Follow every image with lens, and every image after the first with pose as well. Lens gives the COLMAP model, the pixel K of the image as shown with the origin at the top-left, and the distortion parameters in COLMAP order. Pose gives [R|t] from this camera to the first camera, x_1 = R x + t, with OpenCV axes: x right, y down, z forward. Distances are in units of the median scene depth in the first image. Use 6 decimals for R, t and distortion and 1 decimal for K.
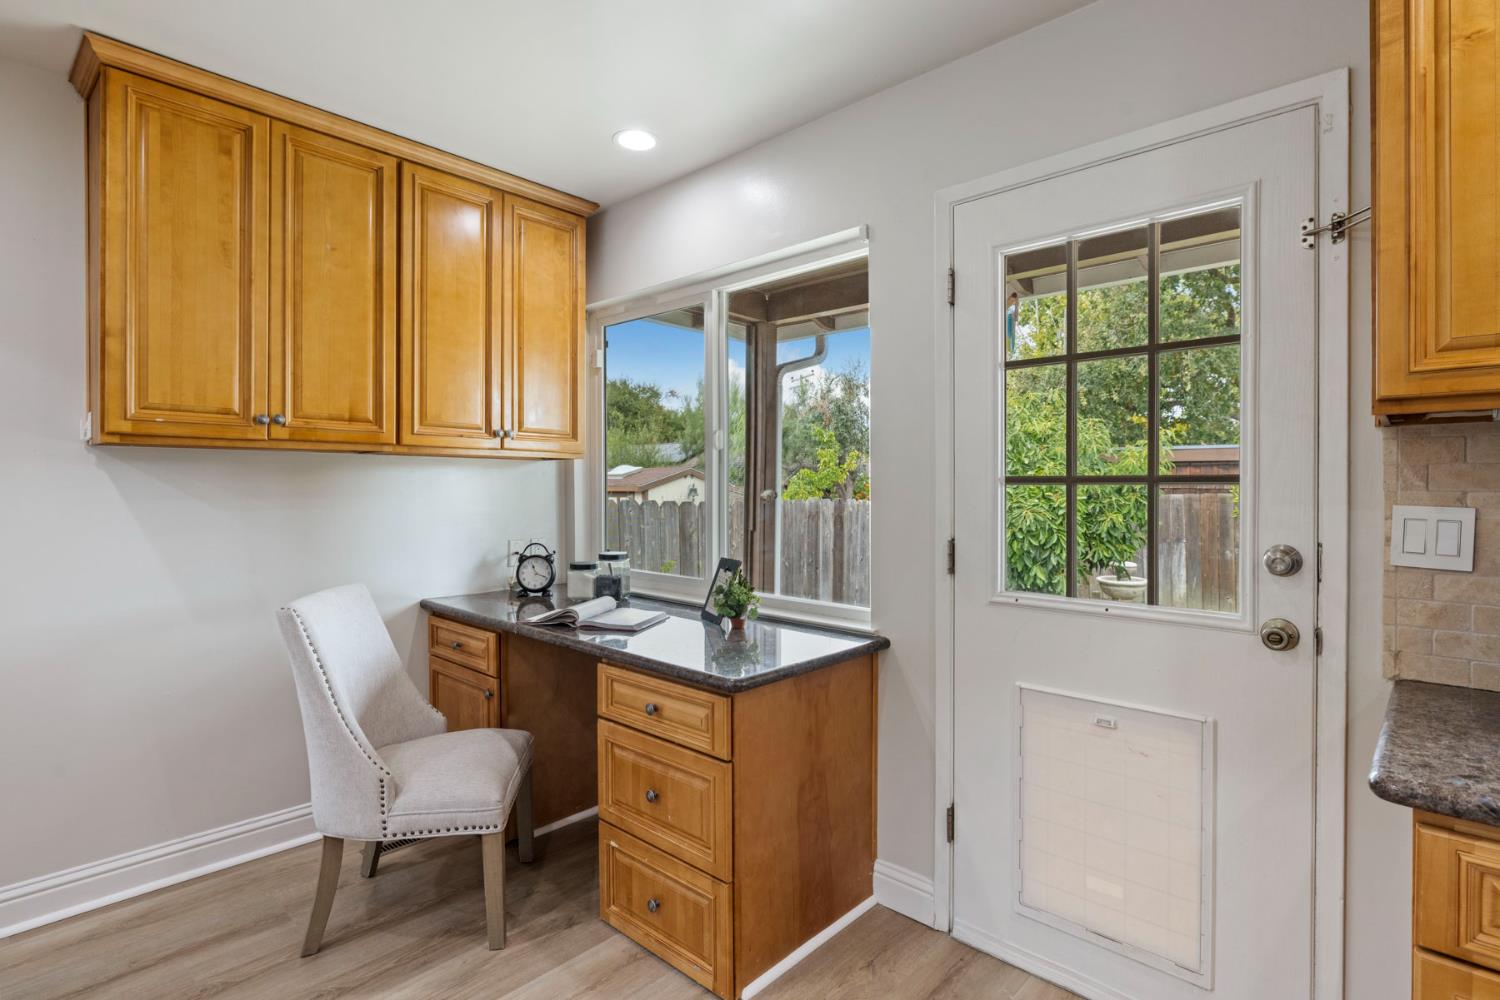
lens RADIAL K [[743.4, 0, 752.2], [0, 743.4, 492.5], [0, 0, 1]] dist [-0.005421, 0.000496]
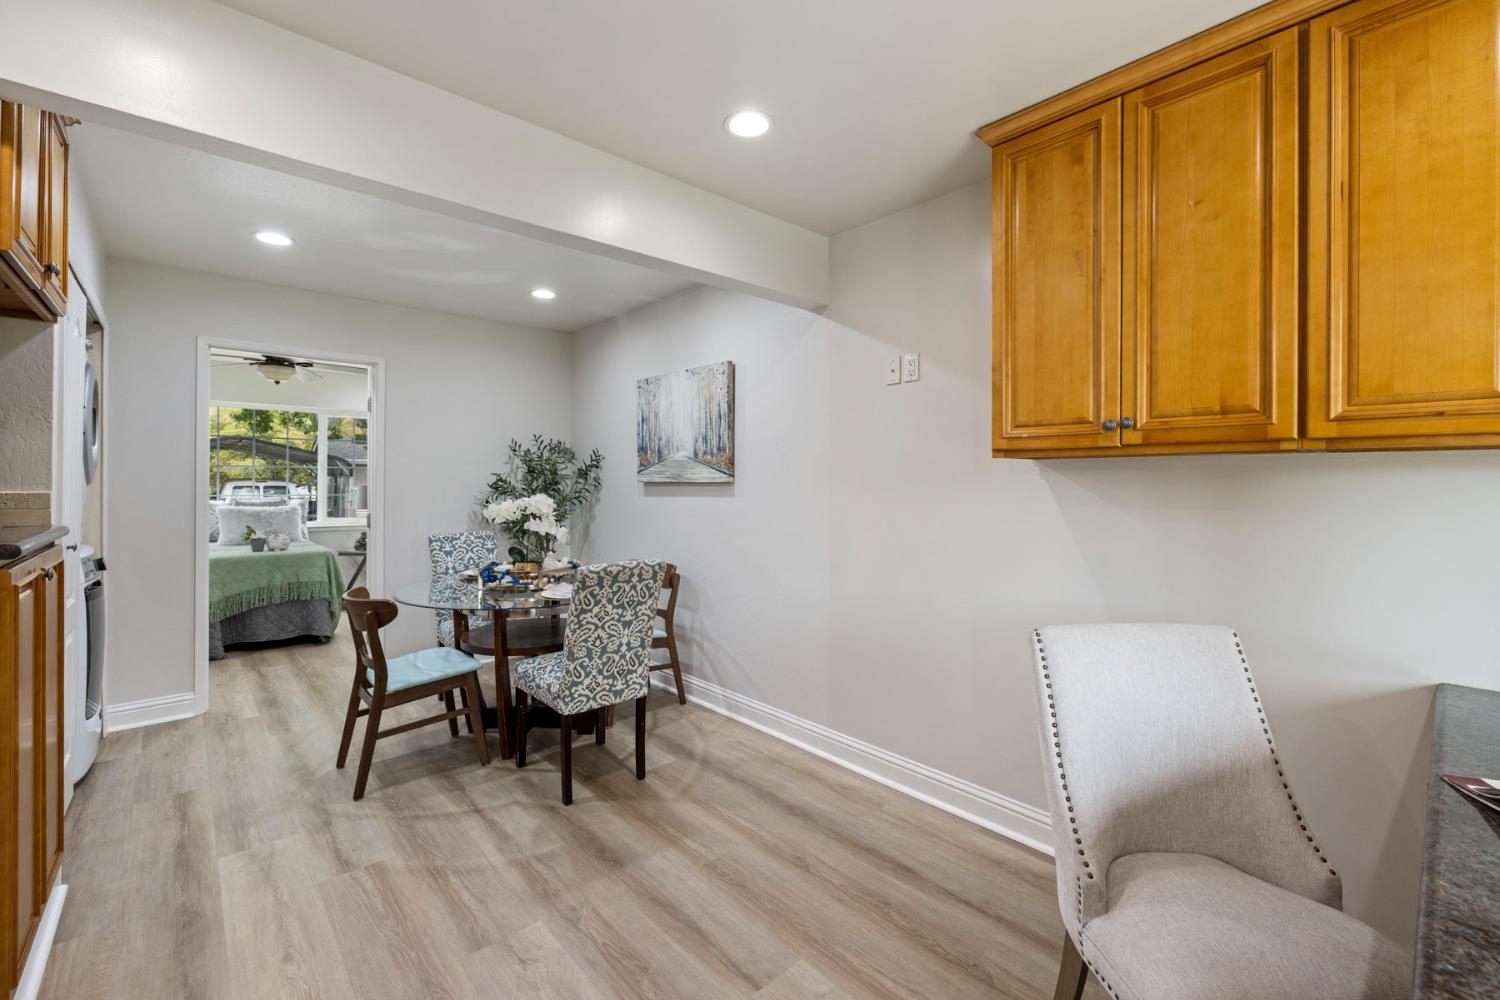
lens RADIAL K [[633.2, 0, 754.5], [0, 633.2, 483.2], [0, 0, 1]] dist [0.000626, -0.000019]
pose [[-0.073221, 0.001032, -0.997315, 0.162707], [-0.004748, 0.999988, 0.001384, -0.023863], [0.997304, 0.004836, -0.073215, 0.599916]]
